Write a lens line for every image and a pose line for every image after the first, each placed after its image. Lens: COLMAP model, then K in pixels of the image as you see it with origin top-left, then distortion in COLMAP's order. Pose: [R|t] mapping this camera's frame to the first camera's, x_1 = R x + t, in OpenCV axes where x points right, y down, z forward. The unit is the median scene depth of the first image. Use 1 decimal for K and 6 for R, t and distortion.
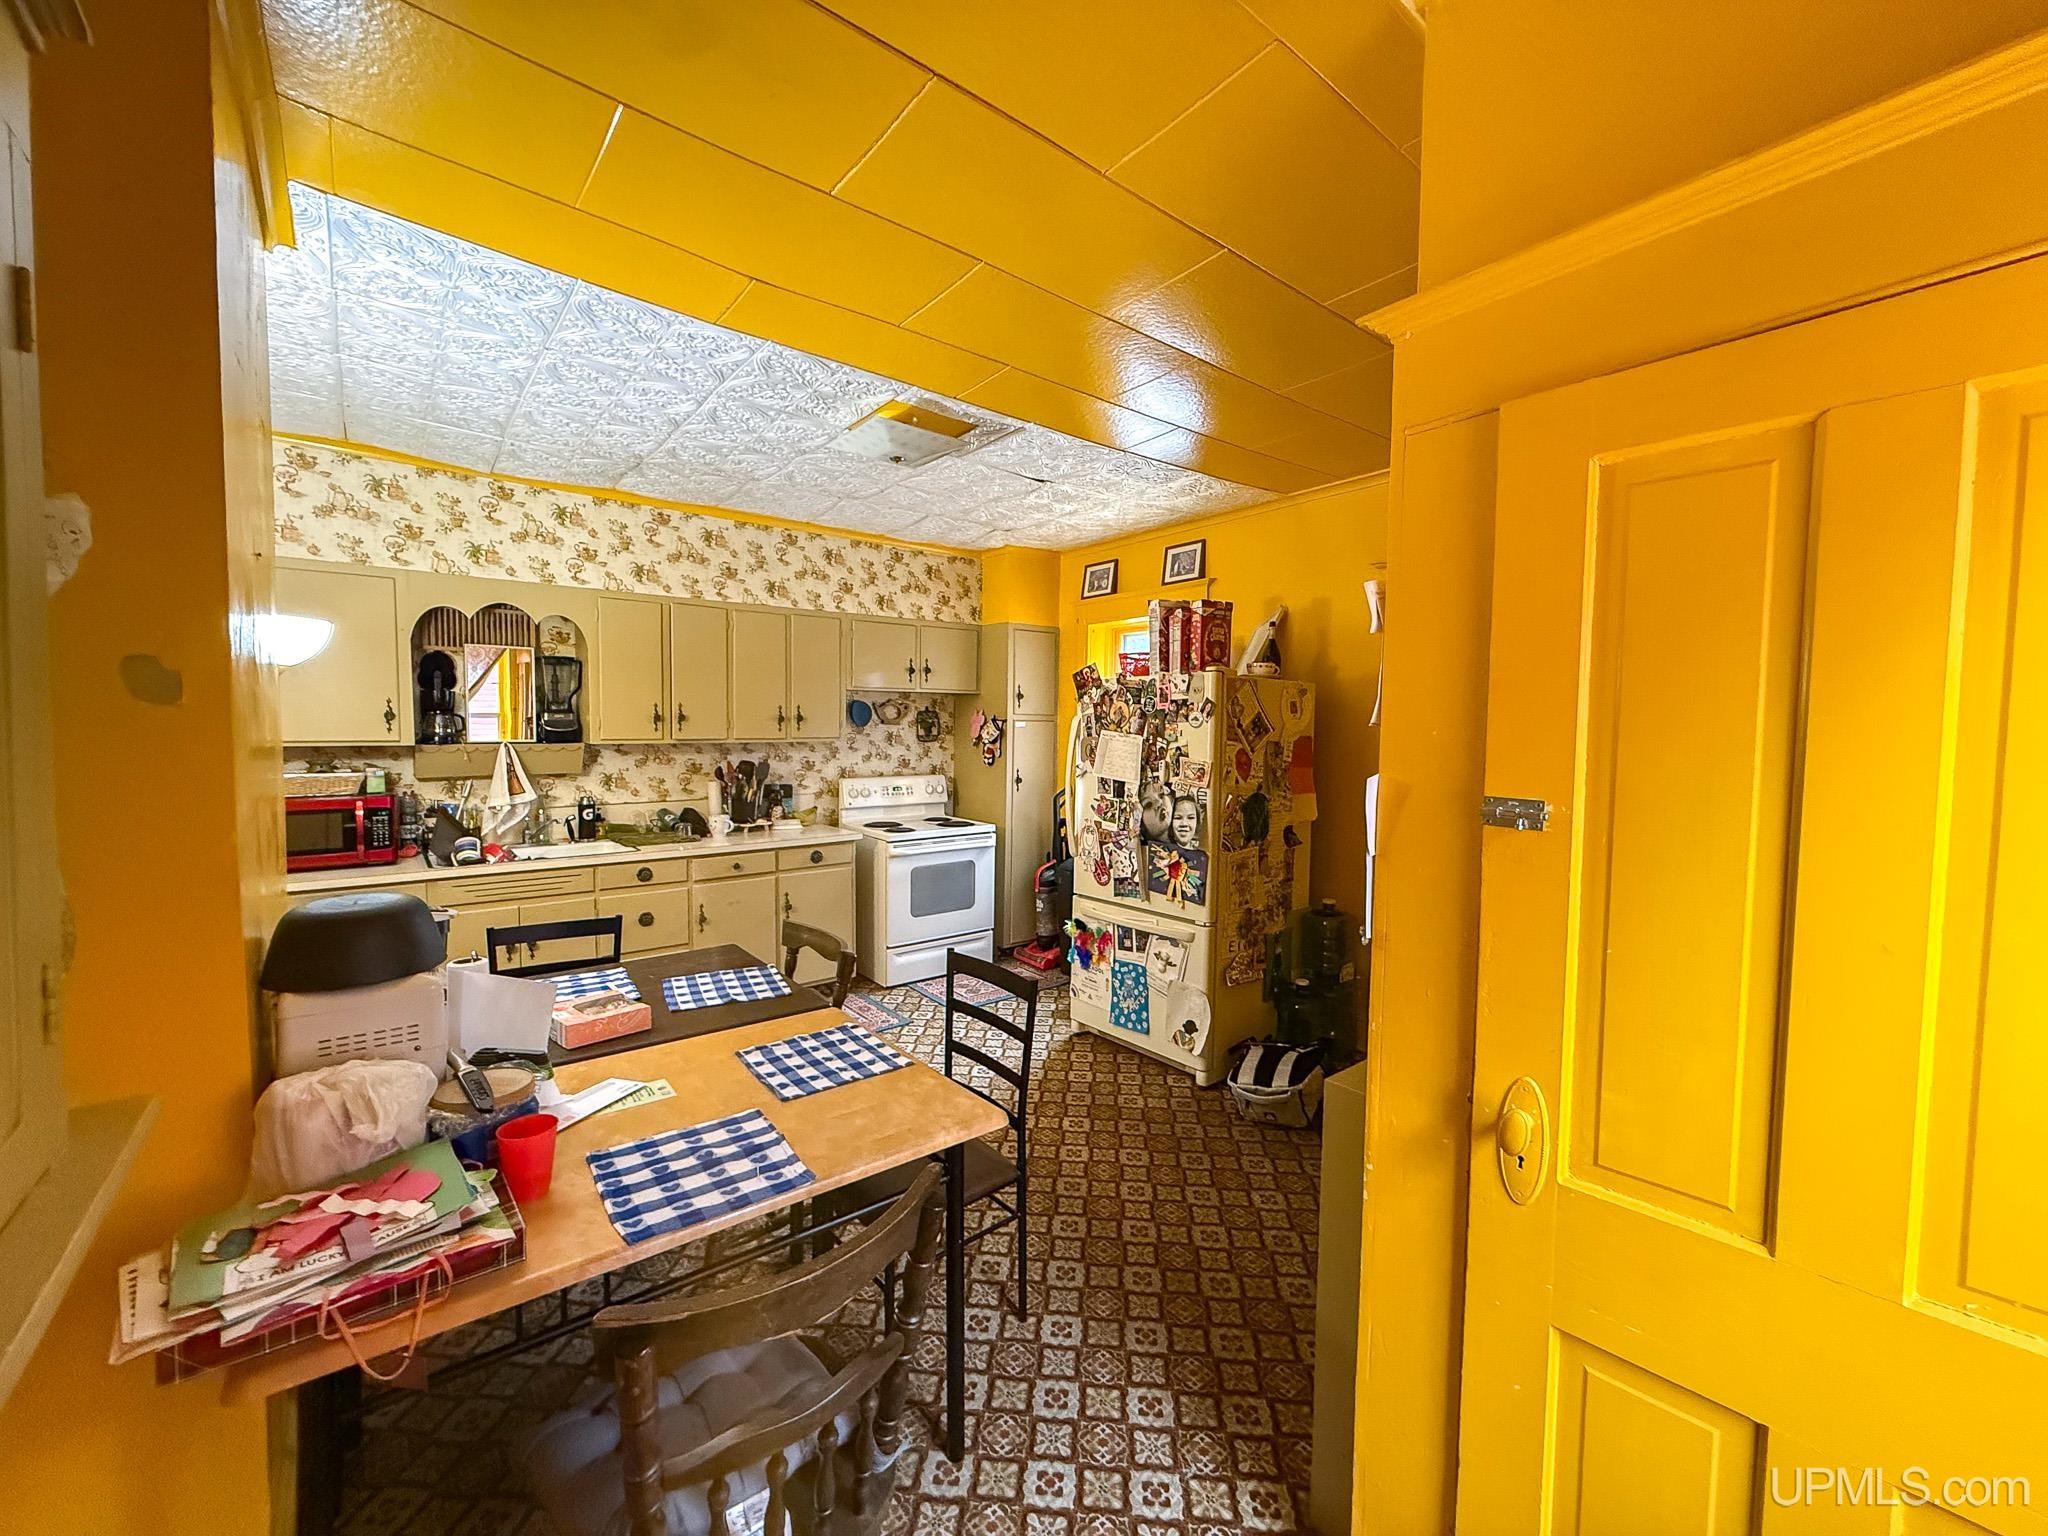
lens RADIAL K [[815.8, 0, 1021.6], [0, 815.8, 767.5], [0, 0, 1]] dist [-0.001348, -0.000068]
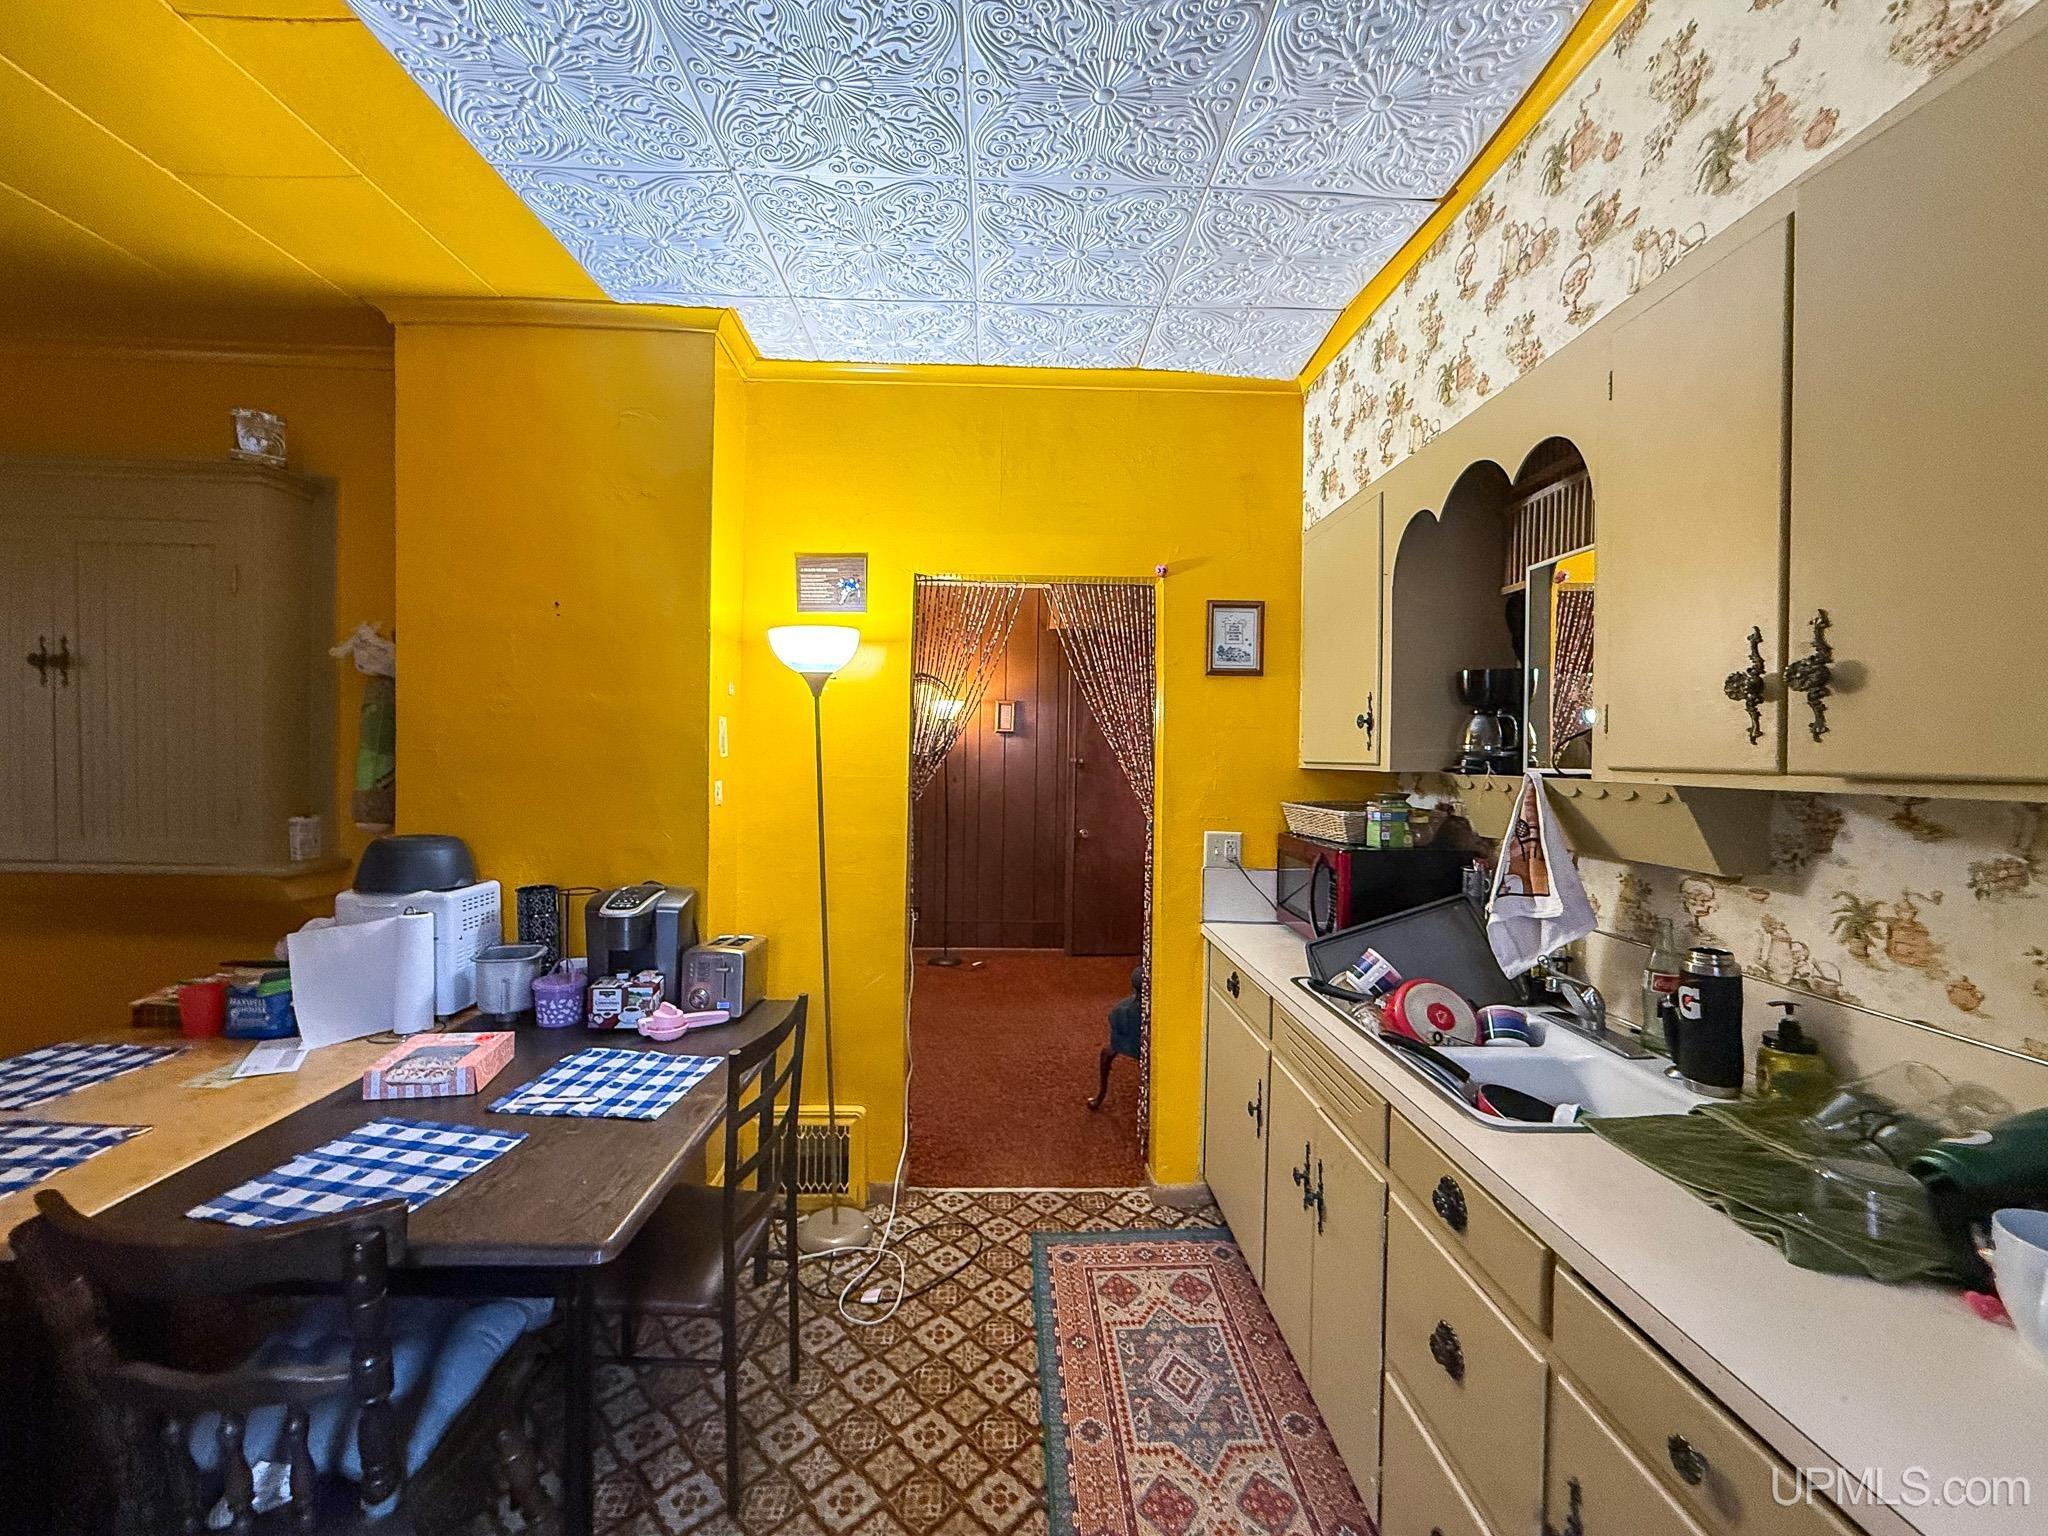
lens RADIAL K [[815.8, 0, 1018.1], [0, 815.8, 768.7], [0, 0, 1]] dist [-0.001348, -0.000068]
pose [[-0.608666, -0.003520, -0.793418, -0.123338], [-0.062598, 0.997086, 0.043598, -0.036386], [0.790953, 0.076203, -0.607113, 1.088055]]
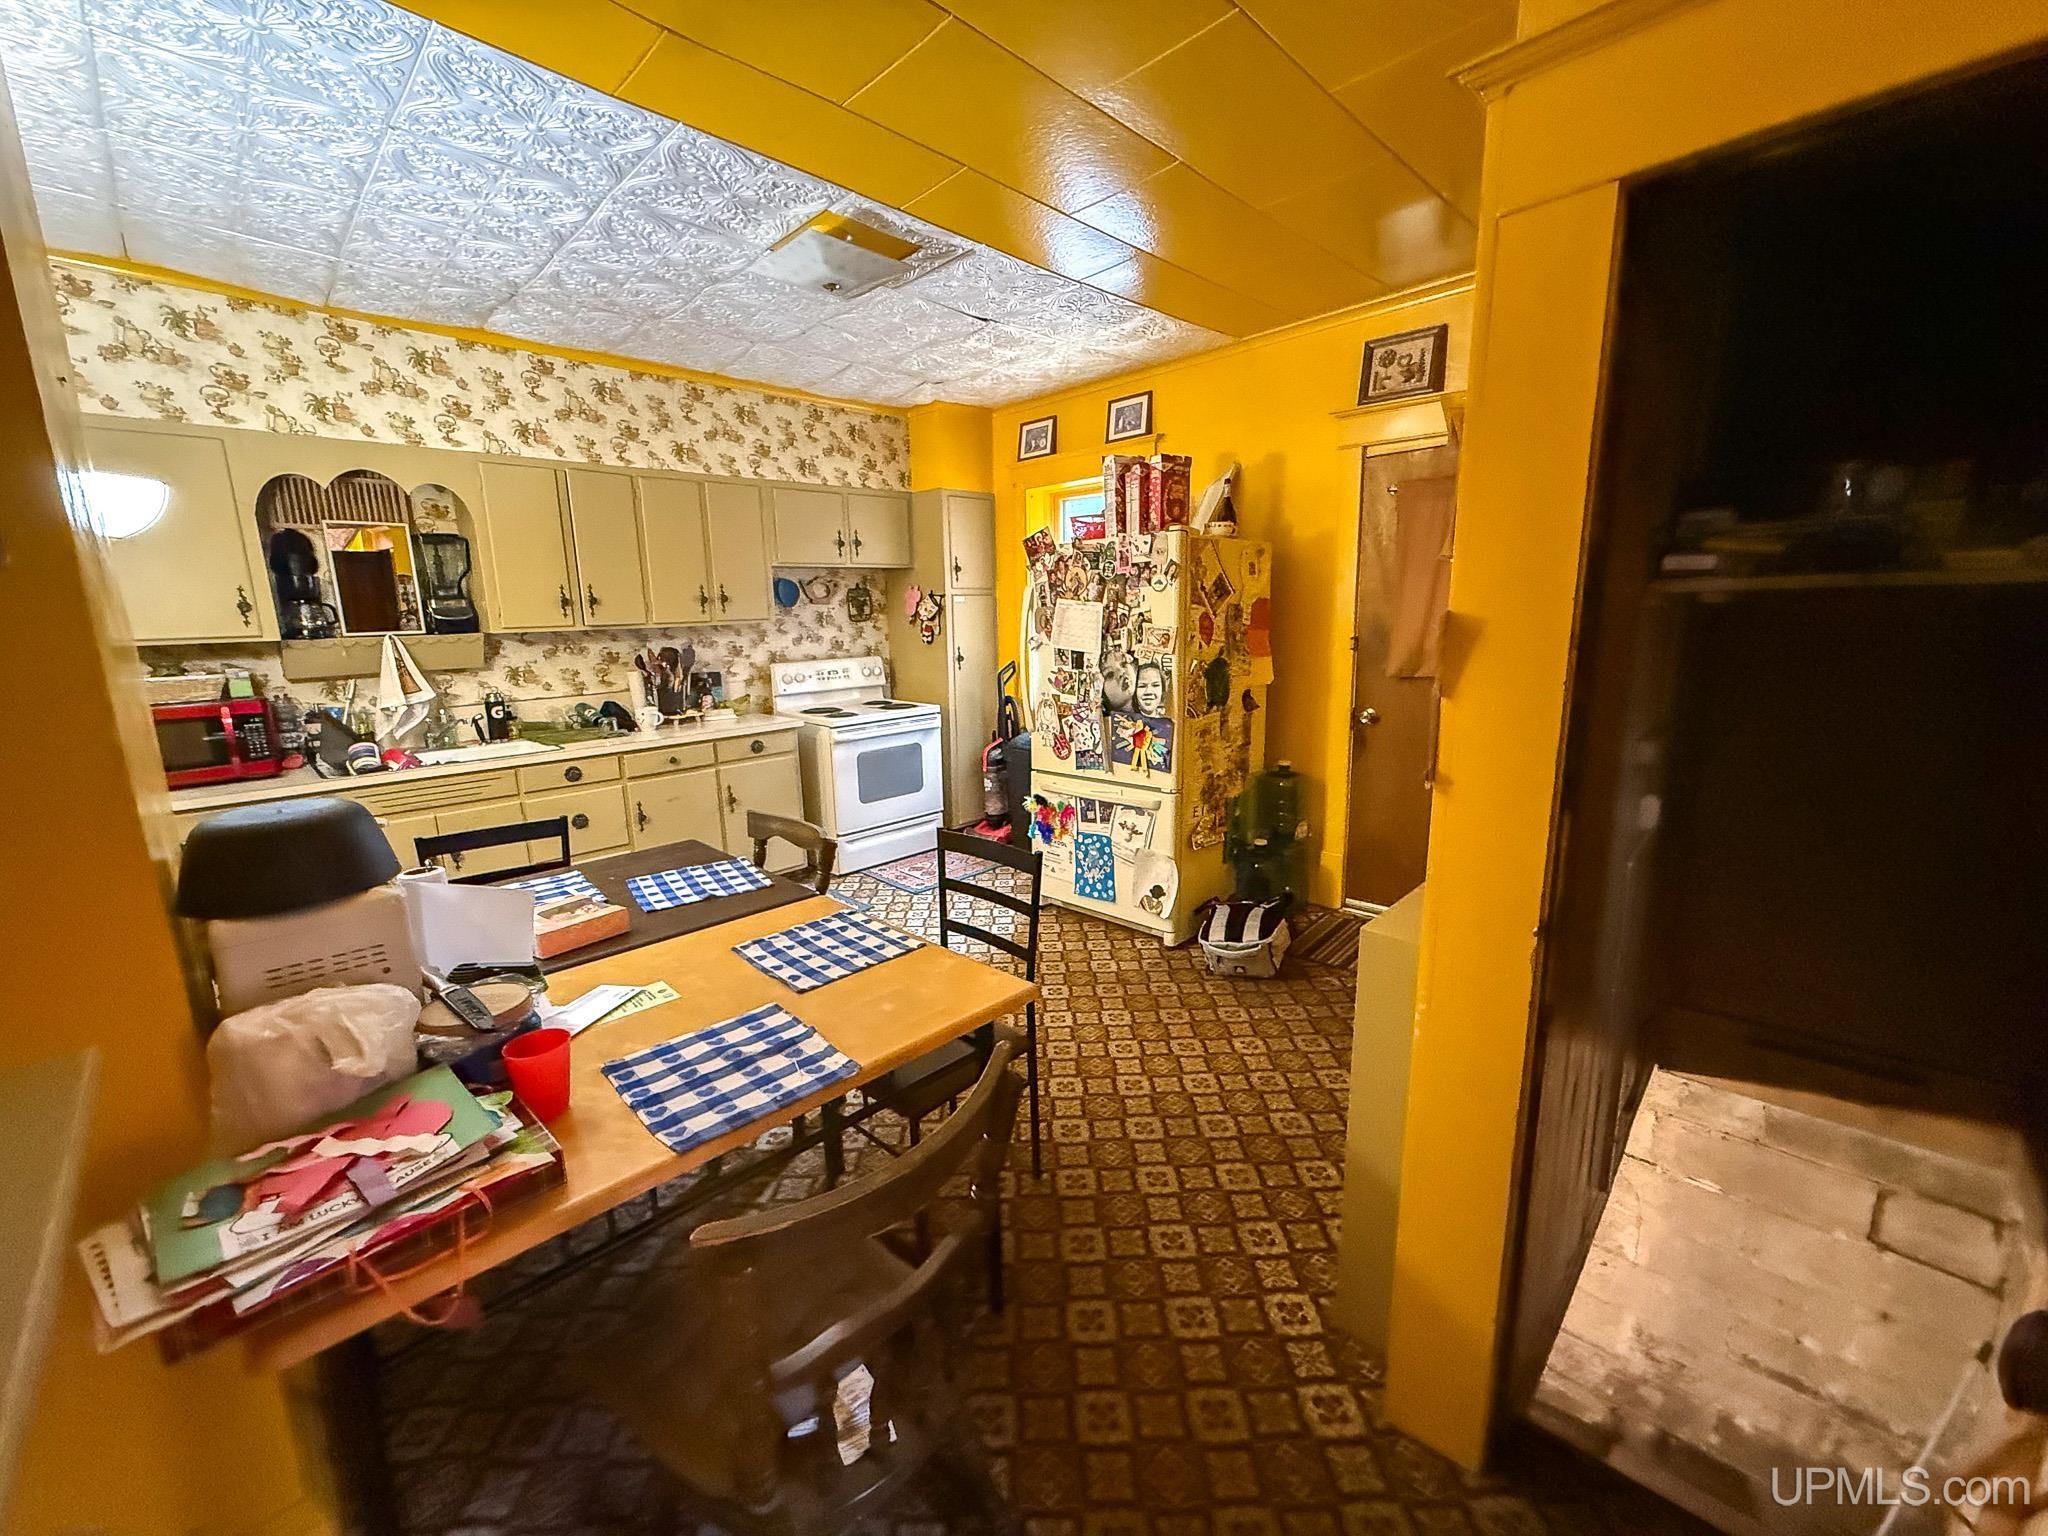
lens RADIAL K [[815.8, 0, 1021.8], [0, 815.8, 768.3], [0, 0, 1]] dist [-0.001348, -0.000068]
pose [[0.993005, -0.053744, 0.105133, -0.056312], [0.038266, 0.988829, 0.144057, 0.011889], [-0.111700, -0.139027, 0.983969, 0.036331]]
